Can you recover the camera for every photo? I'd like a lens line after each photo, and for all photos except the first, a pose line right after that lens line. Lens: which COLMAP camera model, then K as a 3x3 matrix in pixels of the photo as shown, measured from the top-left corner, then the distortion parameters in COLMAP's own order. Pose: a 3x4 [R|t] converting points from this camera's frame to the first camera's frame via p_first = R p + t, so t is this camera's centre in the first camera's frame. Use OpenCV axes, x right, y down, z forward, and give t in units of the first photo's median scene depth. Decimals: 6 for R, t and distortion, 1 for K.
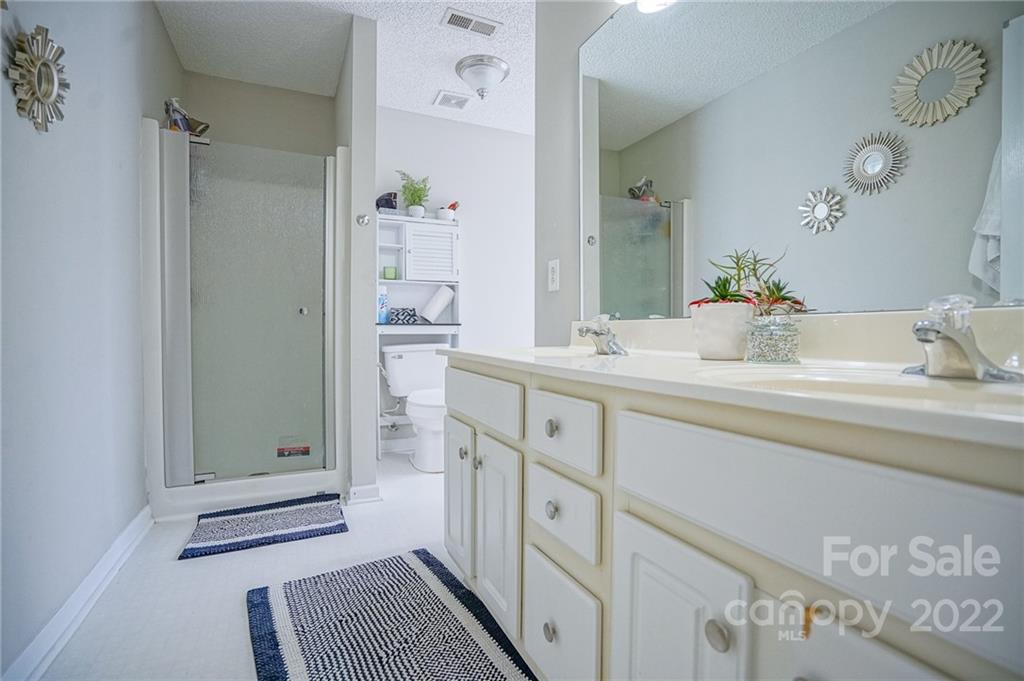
lens RADIAL K [[473.5, 0, 510.8], [0, 473.5, 339.8], [0, 0, 1]] dist [-0.059857, 0.024238]
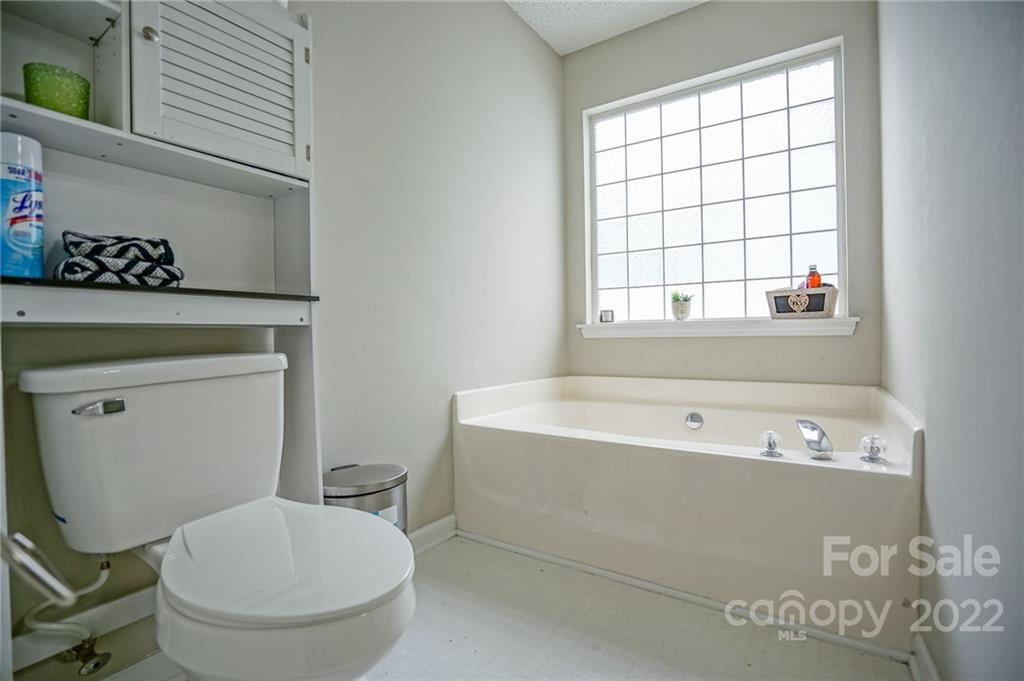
lens RADIAL K [[473.5, 0, 510.8], [0, 473.5, 339.8], [0, 0, 1]] dist [-0.059857, 0.024238]
pose [[0.849792, -0.018031, 0.526810, -0.175643], [0.021274, 0.999774, -0.000097, 0.003049], [-0.526689, 0.011289, 0.849983, 0.644272]]
